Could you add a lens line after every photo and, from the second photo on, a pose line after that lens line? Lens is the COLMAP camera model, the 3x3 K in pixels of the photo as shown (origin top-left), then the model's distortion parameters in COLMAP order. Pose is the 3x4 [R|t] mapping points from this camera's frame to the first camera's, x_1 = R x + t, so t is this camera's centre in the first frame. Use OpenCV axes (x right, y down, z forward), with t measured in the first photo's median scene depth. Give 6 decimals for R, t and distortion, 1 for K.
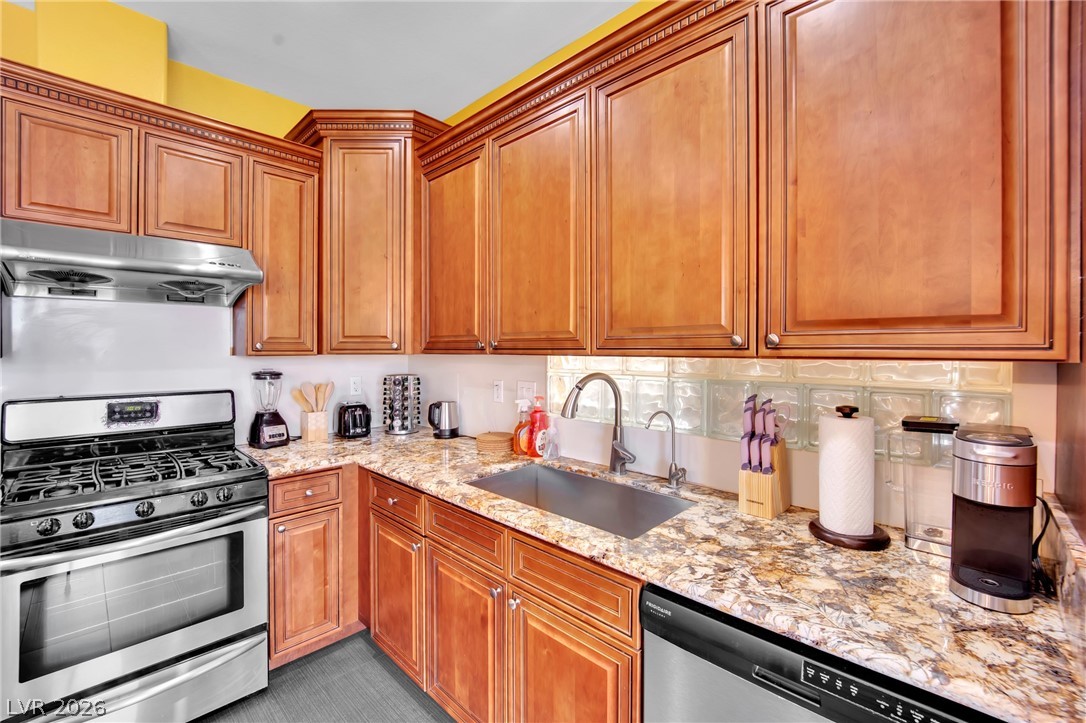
lens RADIAL K [[447.5, 0, 545.3], [0, 447.5, 357.2], [0, 0, 1]] dist [-0.001180, -0.000120]
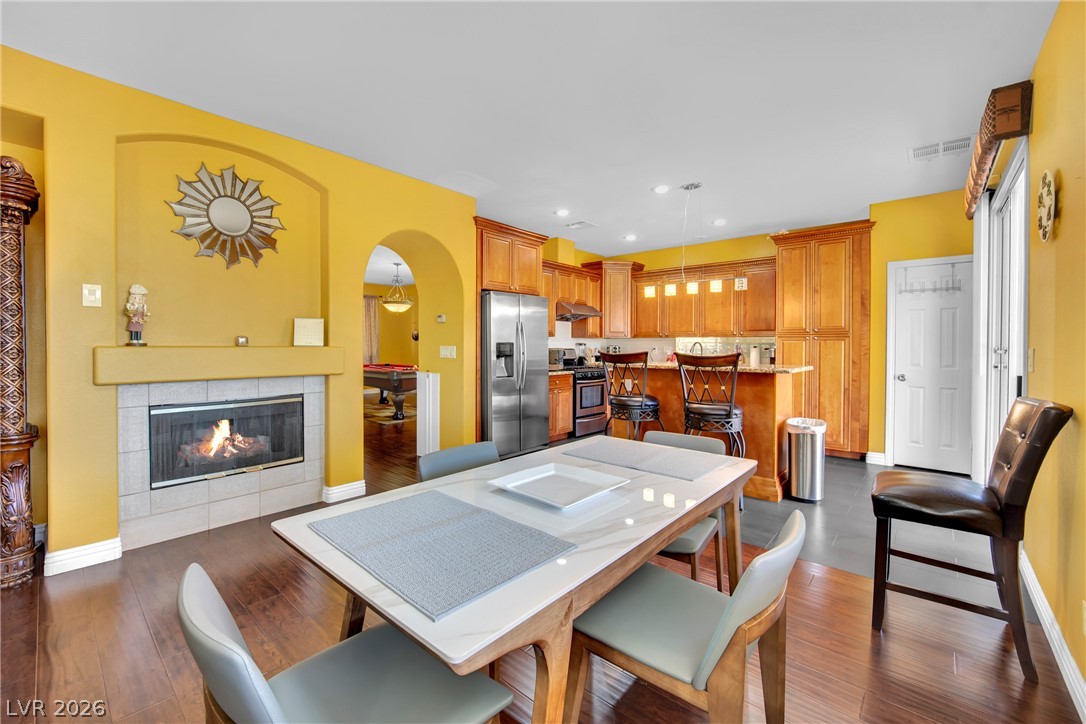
lens RADIAL K [[447.5, 0, 541.6], [0, 447.5, 352.6], [0, 0, 1]] dist [-0.001180, -0.000120]
pose [[0.998072, -0.003821, 0.061952, -1.615088], [0.003044, 0.999916, 0.012621, 0.084508], [-0.061995, -0.012408, 0.997999, -3.067603]]
